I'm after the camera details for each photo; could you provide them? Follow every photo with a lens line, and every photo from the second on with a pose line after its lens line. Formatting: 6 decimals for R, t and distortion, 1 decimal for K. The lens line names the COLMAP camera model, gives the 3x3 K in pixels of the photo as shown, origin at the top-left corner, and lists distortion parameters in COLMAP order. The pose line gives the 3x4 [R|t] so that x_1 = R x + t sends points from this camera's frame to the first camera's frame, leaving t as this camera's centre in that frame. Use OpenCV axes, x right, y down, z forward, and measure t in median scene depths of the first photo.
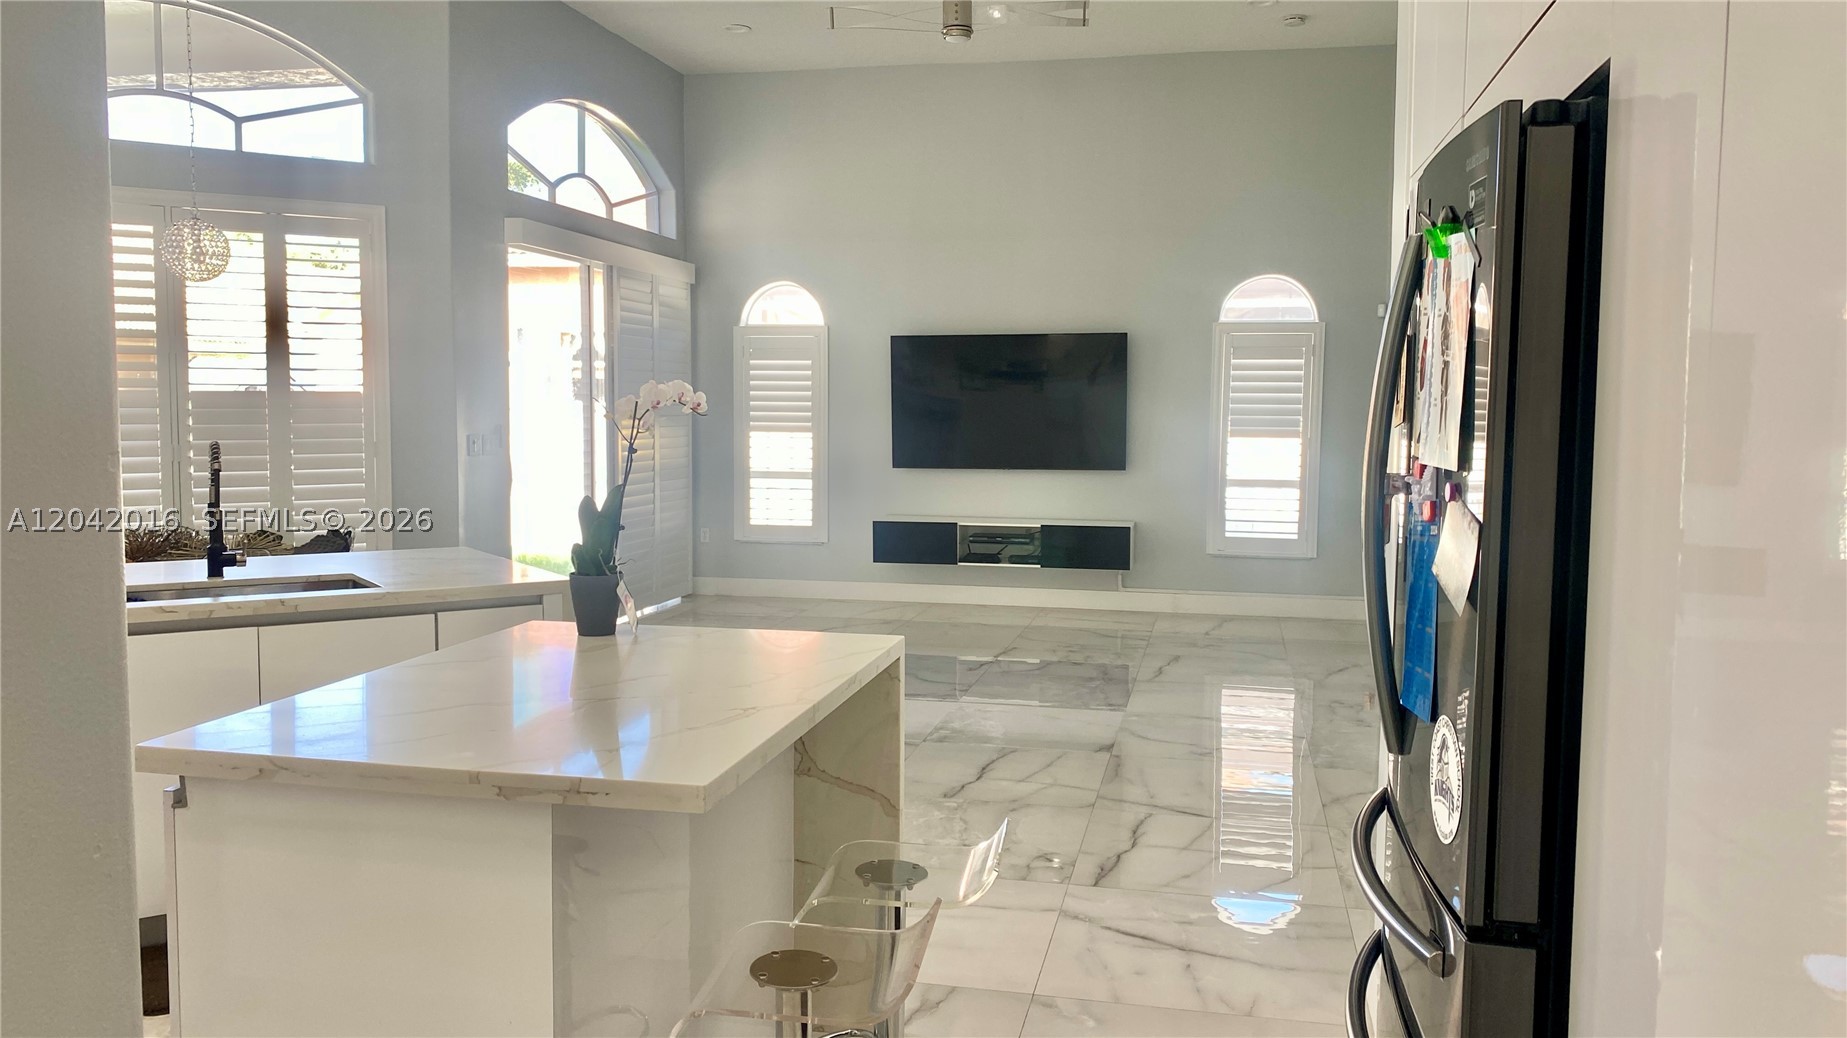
lens RADIAL K [[1423.8, 0, 923.5], [0, 1423.8, 519.0], [0, 0, 1]] dist [0.003110, 0.000728]
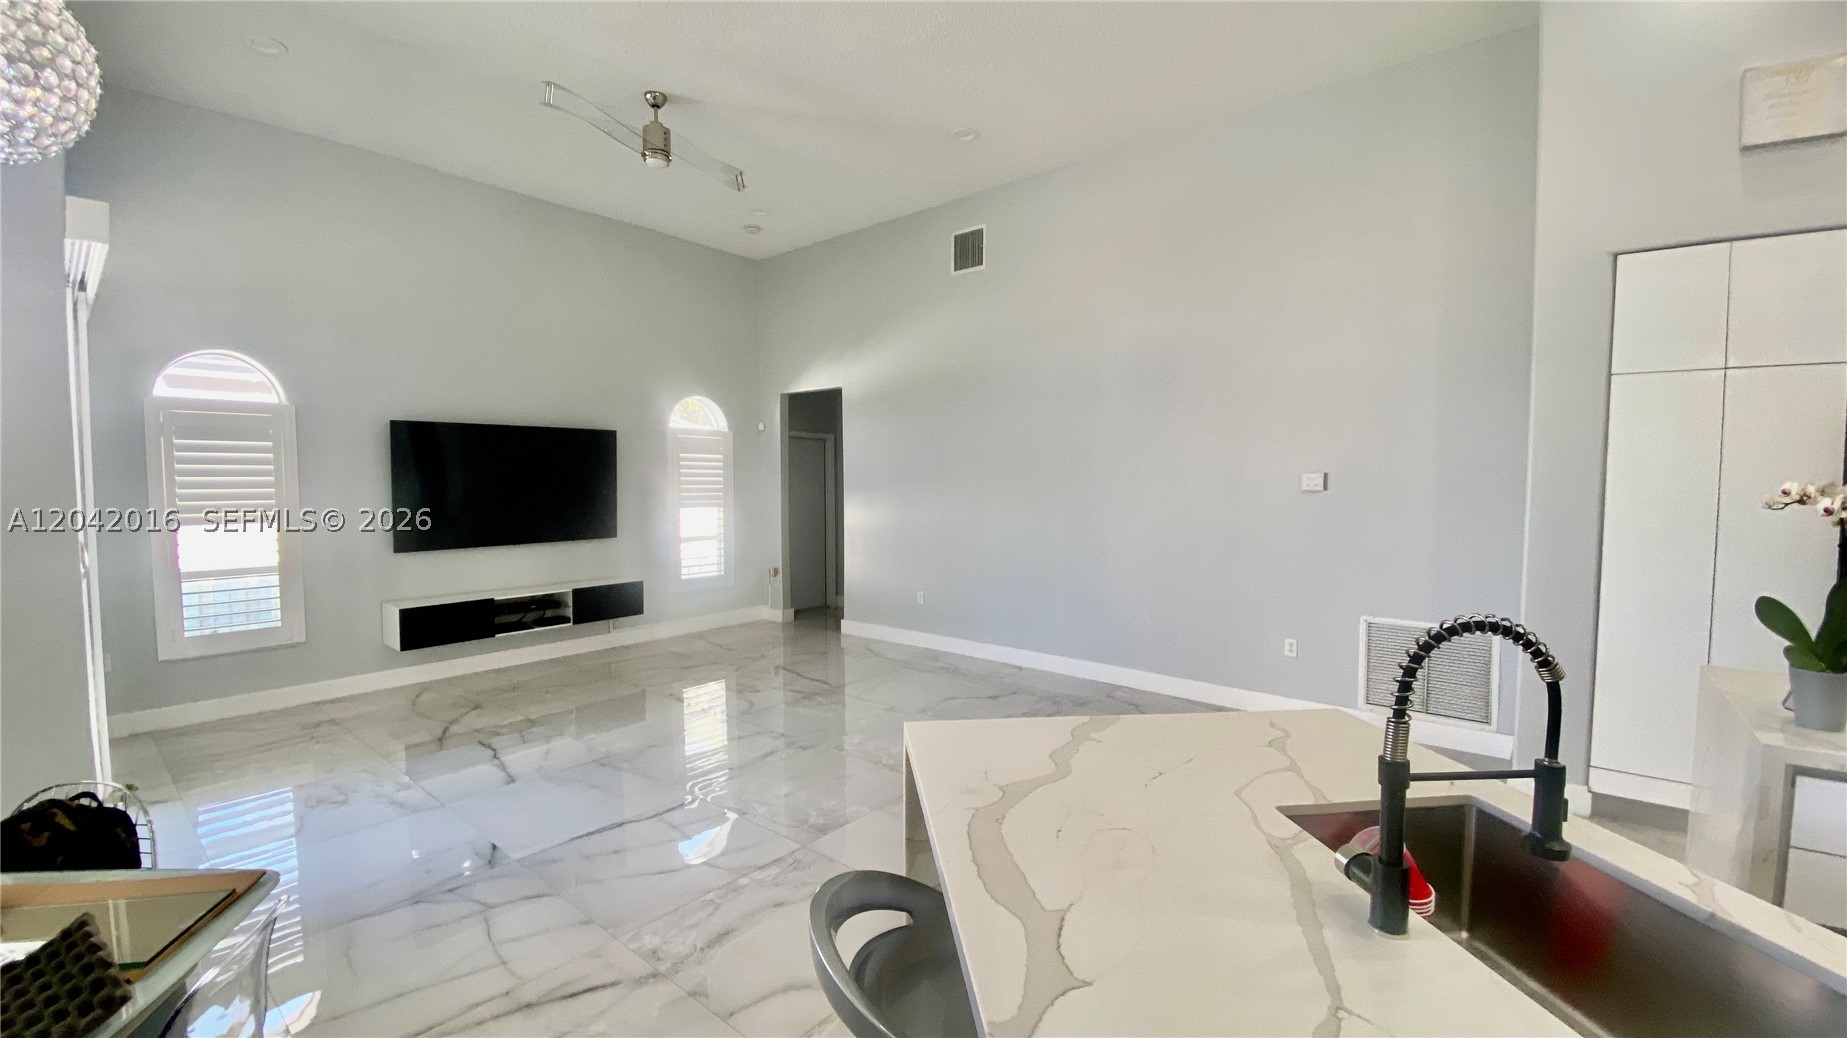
lens RADIAL K [[721.9, 0, 923.5], [0, 721.9, 519.0], [0, 0, 1]] dist [-0.000167, -0.000041]
pose [[0.451905, -0.054722, 0.890386, -0.312269], [0.074389, 0.996952, 0.023516, -0.045622], [-0.888959, 0.055608, 0.454598, 0.454926]]
